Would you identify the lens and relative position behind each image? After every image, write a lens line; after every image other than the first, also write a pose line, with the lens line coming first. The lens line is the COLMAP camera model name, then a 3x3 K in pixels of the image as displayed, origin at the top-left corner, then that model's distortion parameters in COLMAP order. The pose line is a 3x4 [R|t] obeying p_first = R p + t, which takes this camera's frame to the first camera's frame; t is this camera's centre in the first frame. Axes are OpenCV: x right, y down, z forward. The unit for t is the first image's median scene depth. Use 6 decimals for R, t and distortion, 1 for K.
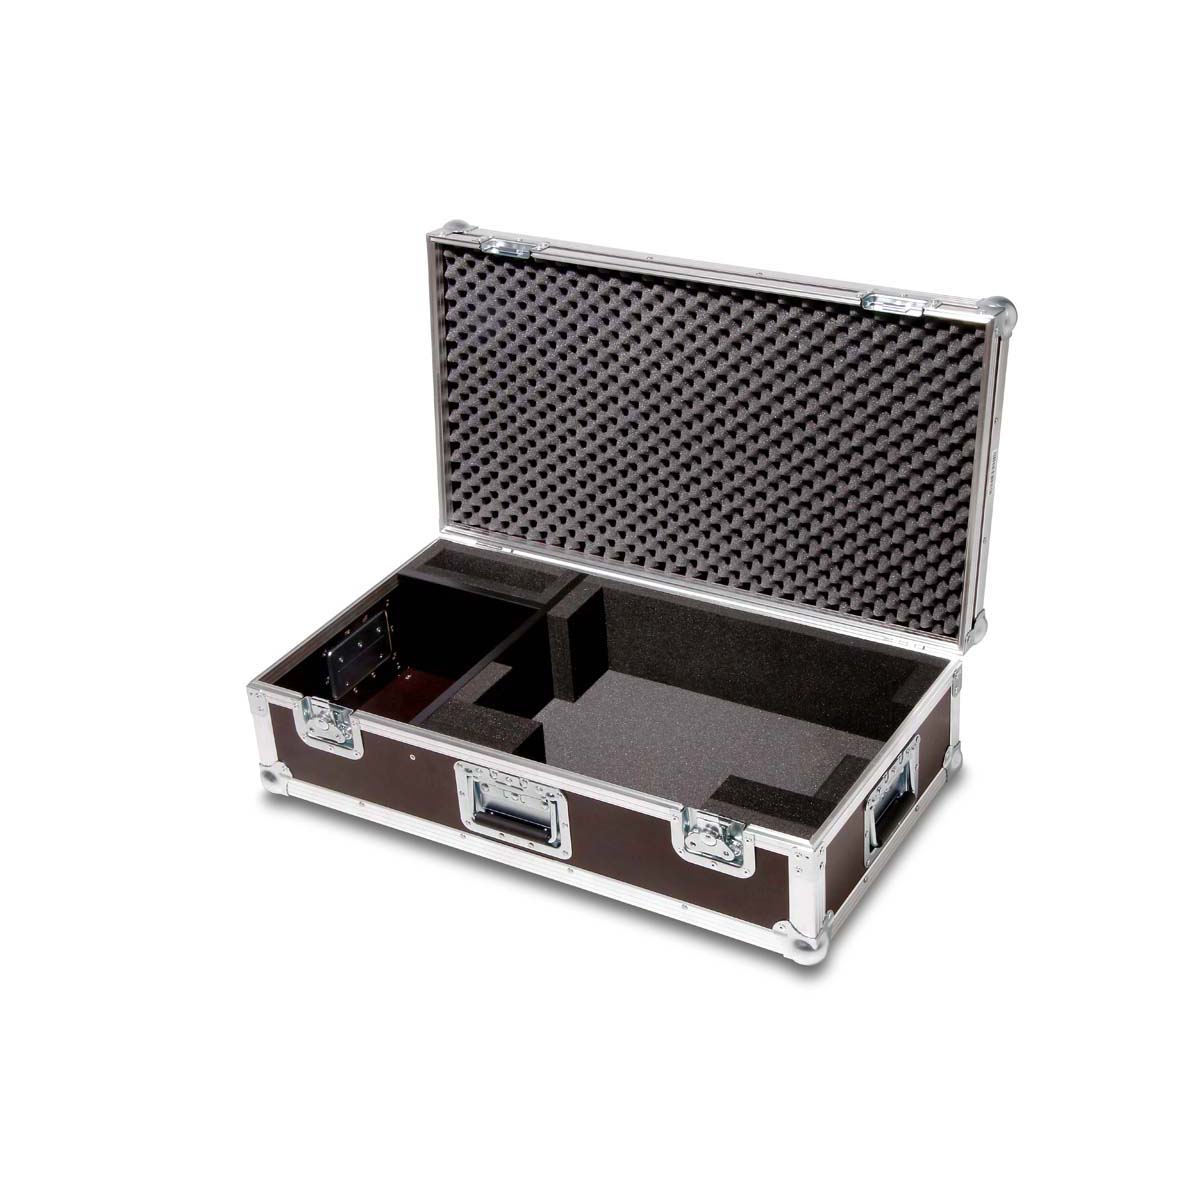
lens RADIAL K [[1995.8, 0, 600.6], [0, 1995.8, 600.3], [0, 0, 1]] dist [0.025124, 0.003766]
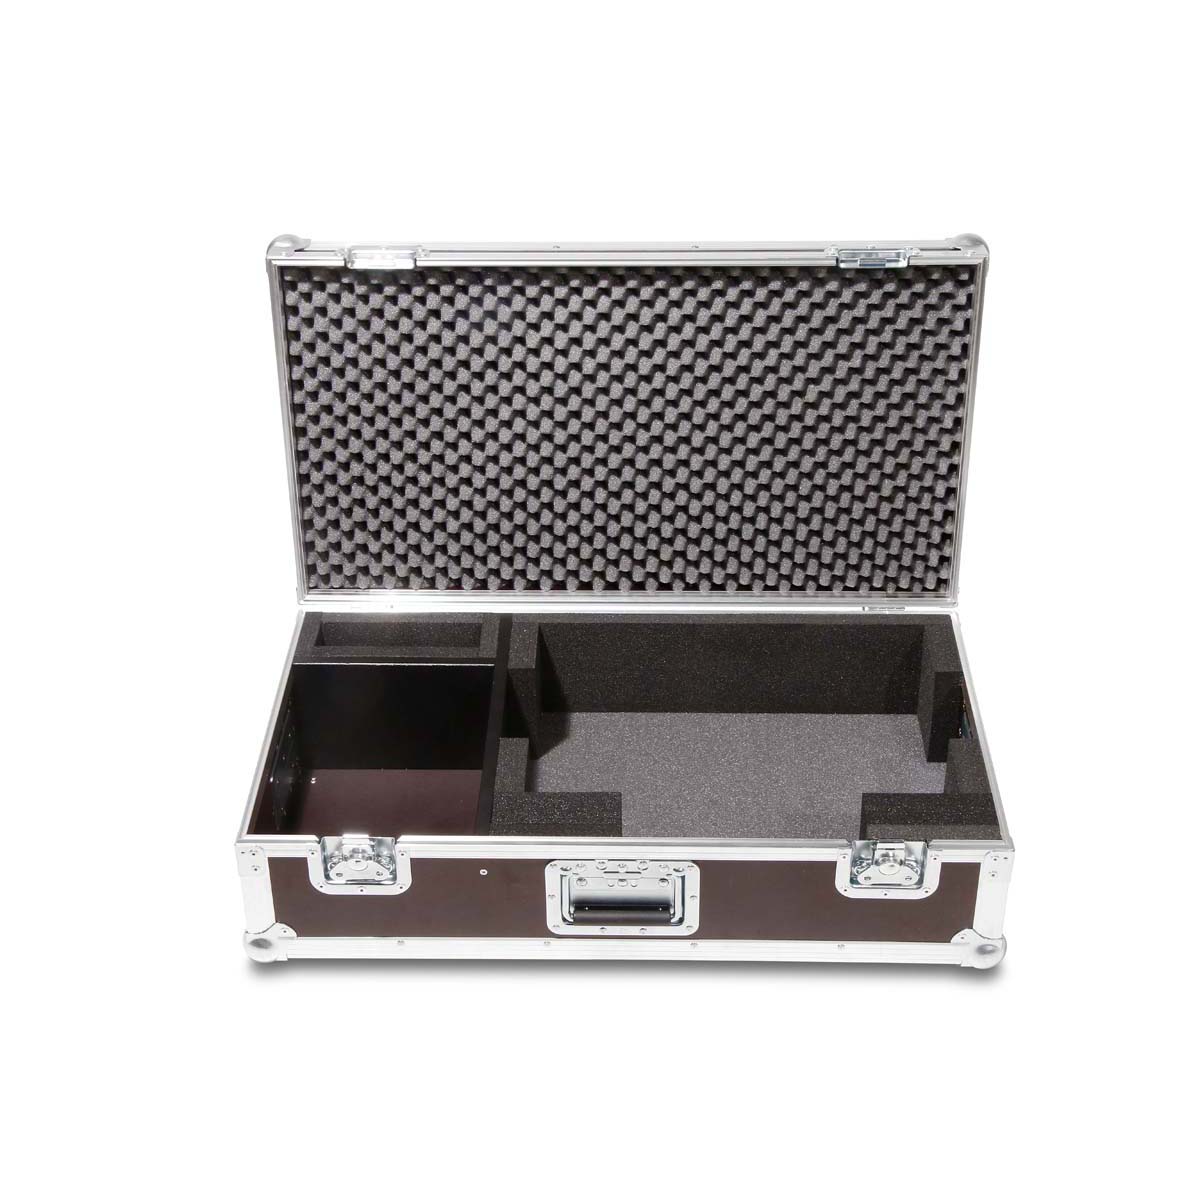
lens RADIAL K [[2003.0, 0, 599.3], [0, 2003.0, 565.9], [0, 0, 1]] dist [0.025691, 0.067308]
pose [[0.873030, -0.215125, 0.437653, -0.381996], [0.206510, 0.976090, 0.067844, -0.091974], [-0.441783, 0.031149, 0.896581, 0.207192]]
